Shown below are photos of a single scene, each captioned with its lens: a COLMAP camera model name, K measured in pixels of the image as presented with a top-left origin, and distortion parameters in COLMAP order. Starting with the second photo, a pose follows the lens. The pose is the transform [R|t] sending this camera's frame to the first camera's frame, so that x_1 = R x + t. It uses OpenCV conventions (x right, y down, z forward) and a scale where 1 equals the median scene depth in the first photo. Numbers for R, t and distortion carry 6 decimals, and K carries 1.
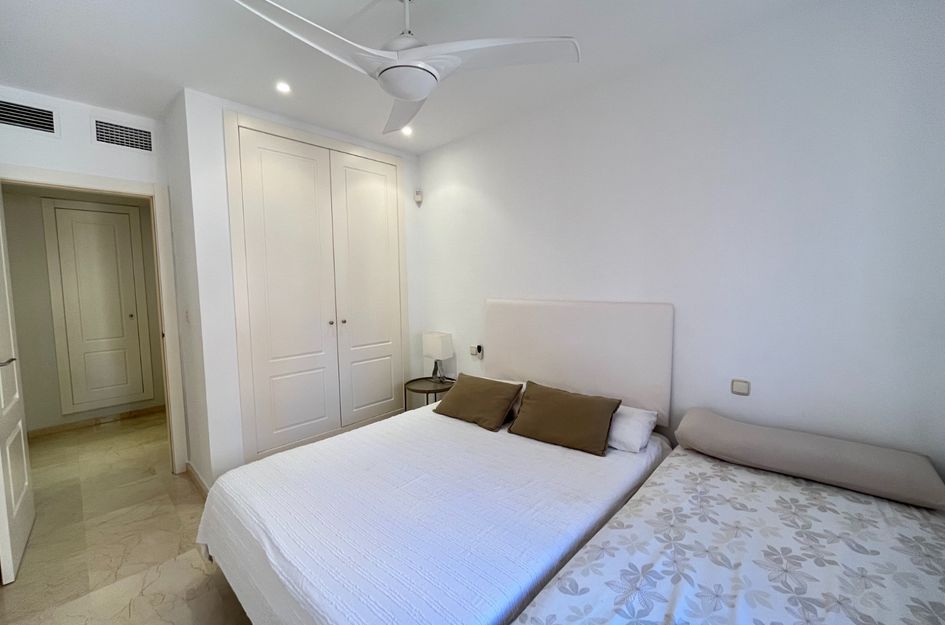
lens RADIAL K [[382.0, 0, 479.1], [0, 382.0, 312.2], [0, 0, 1]] dist [-0.003272, 0.000704]
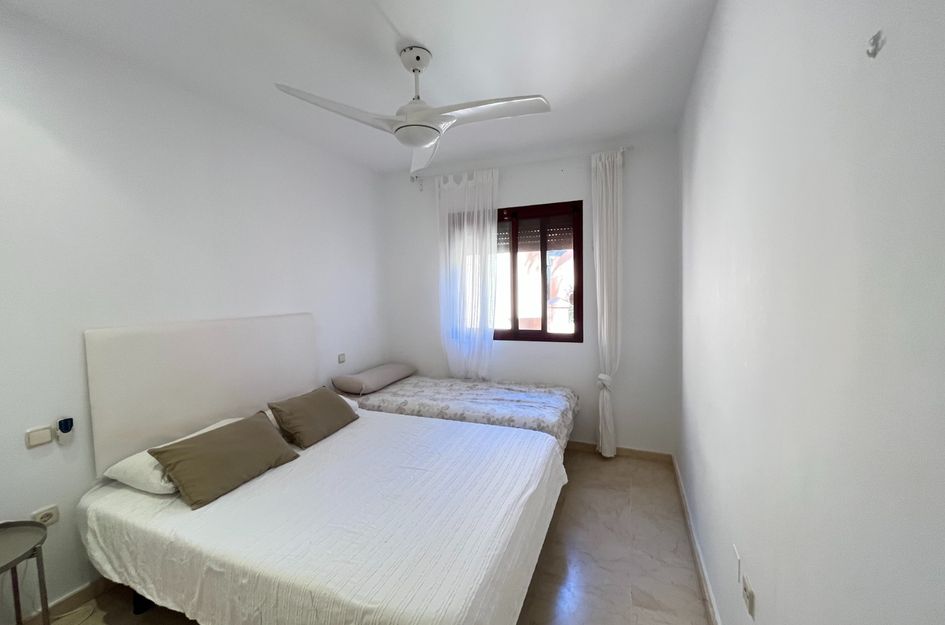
lens RADIAL K [[382.0, 0, 470.2], [0, 382.0, 314.3], [0, 0, 1]] dist [-0.003272, 0.000704]
pose [[-0.345165, -0.032786, 0.937969, -1.134986], [0.101663, 0.992203, 0.072093, -0.064824], [-0.933020, 0.120240, -0.339140, 1.045059]]
